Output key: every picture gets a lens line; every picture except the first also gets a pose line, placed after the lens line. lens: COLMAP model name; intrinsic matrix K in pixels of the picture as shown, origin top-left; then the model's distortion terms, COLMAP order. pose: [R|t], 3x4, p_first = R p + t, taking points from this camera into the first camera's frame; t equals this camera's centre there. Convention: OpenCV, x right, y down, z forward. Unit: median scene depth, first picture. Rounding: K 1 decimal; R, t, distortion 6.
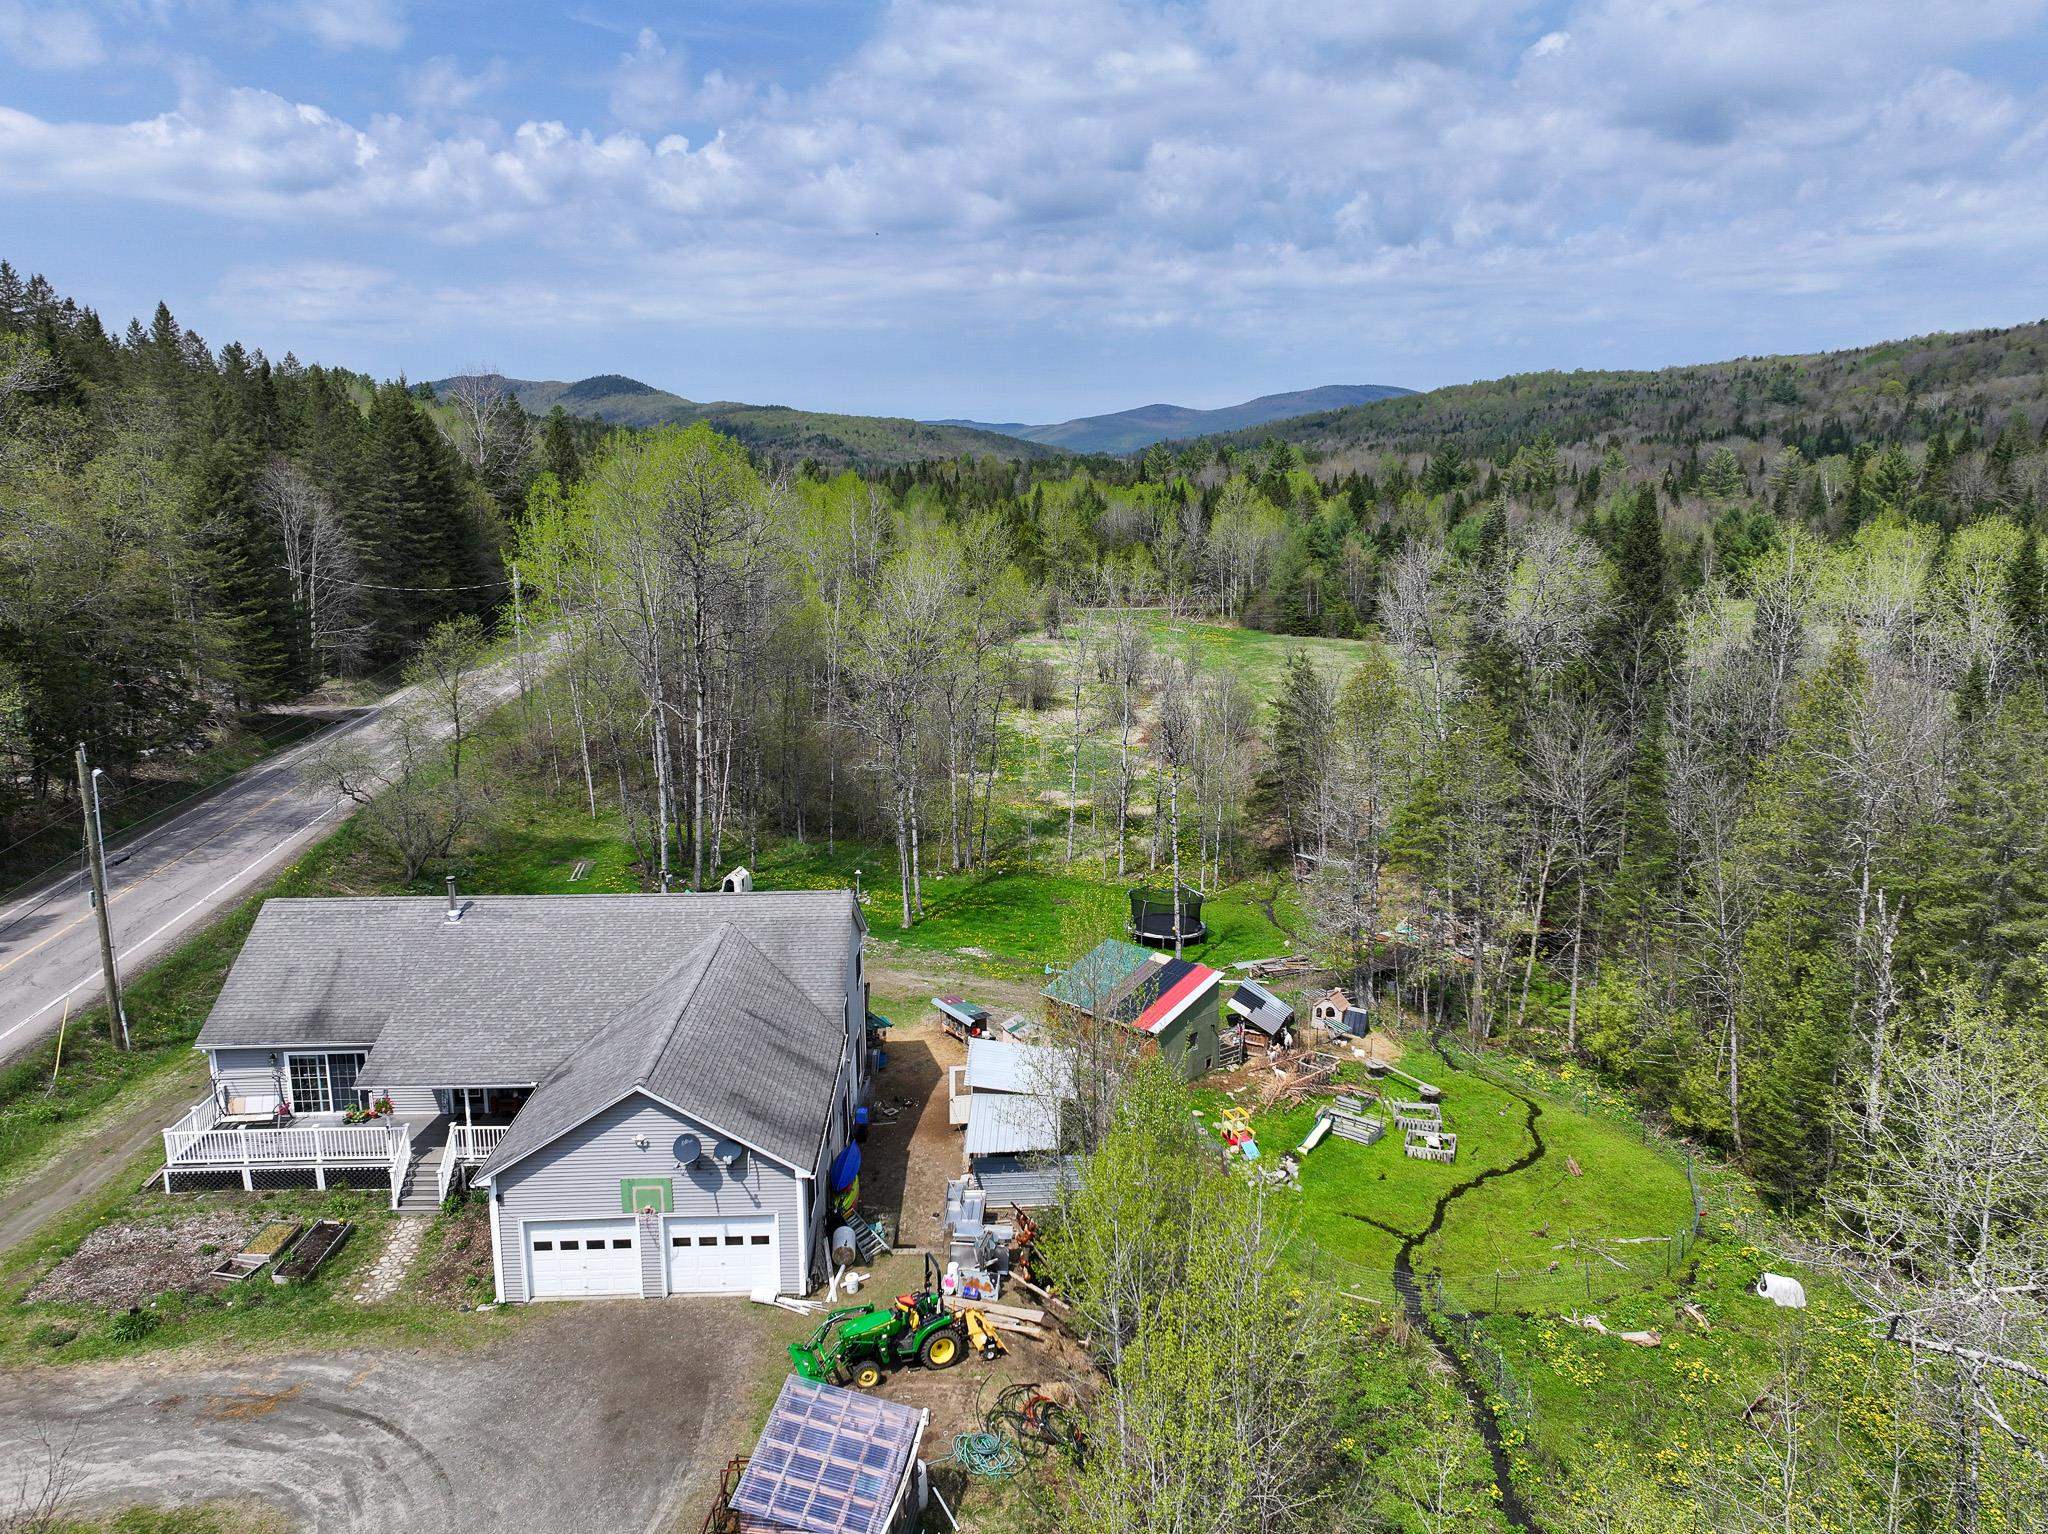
lens RADIAL K [[1451.1, 0, 1024.0], [0, 1451.1, 767.0], [0, 0, 1]] dist [-0.004332, 0.021944]
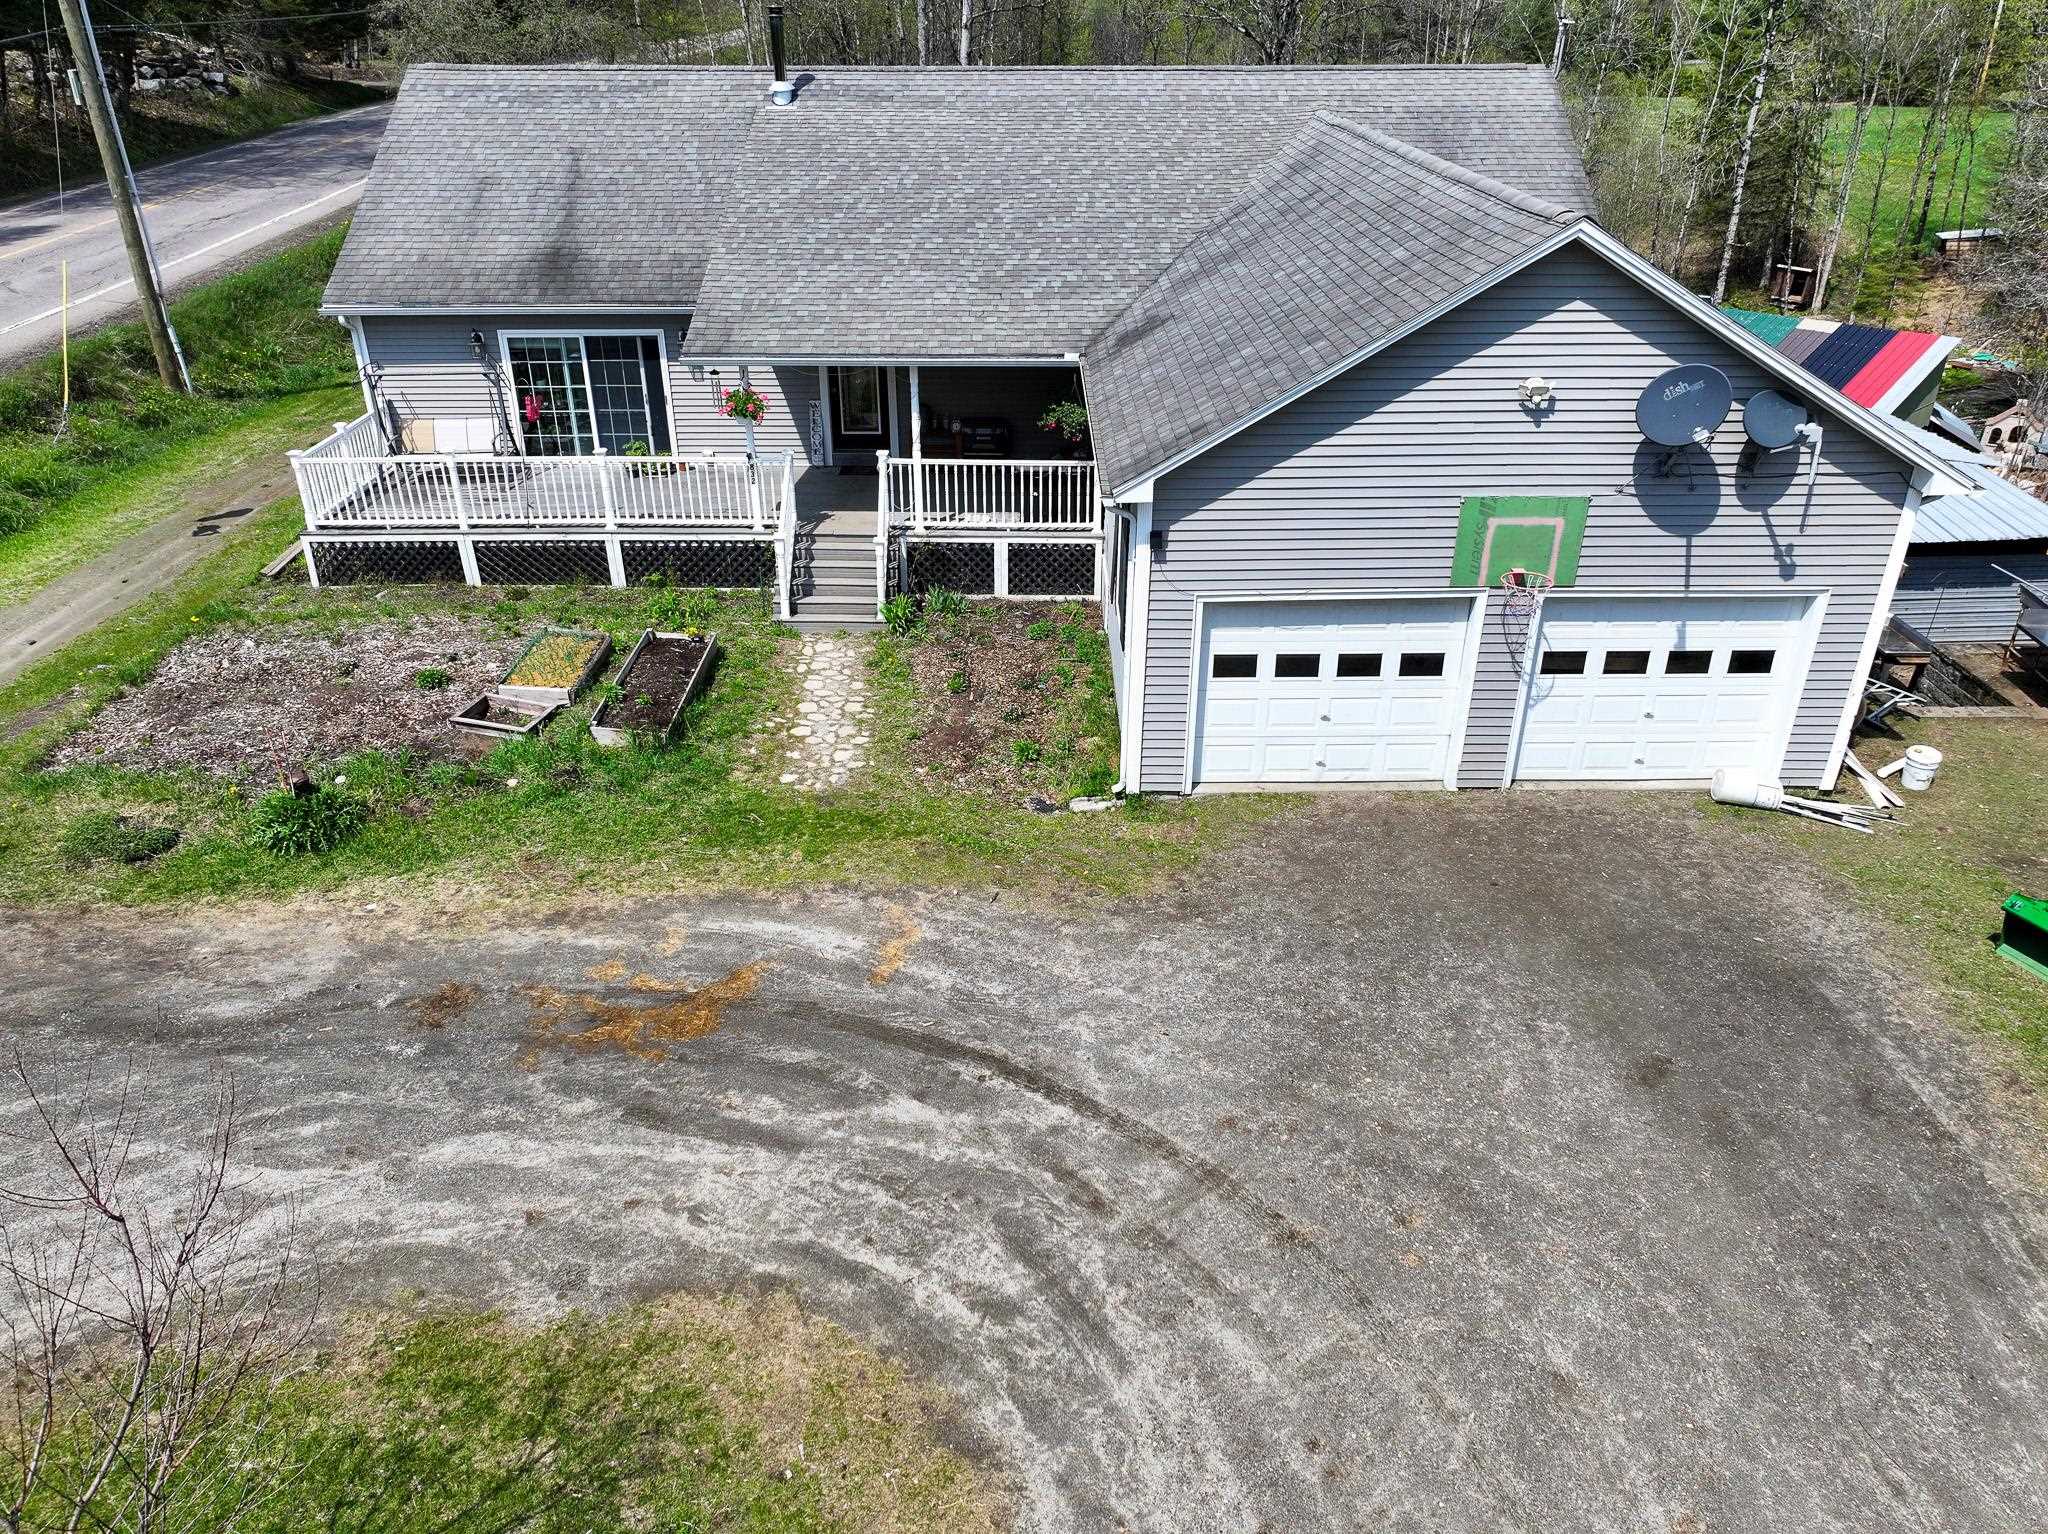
lens RADIAL K [[1451.1, 0, 1024.0], [0, 1451.1, 767.0], [0, 0, 1]] dist [-0.004332, 0.021944]
pose [[0.999510, 0.016061, -0.026859, -0.380091], [-0.007821, 0.959218, 0.282560, 0.240084], [0.030302, -0.282212, 0.958873, 0.588566]]
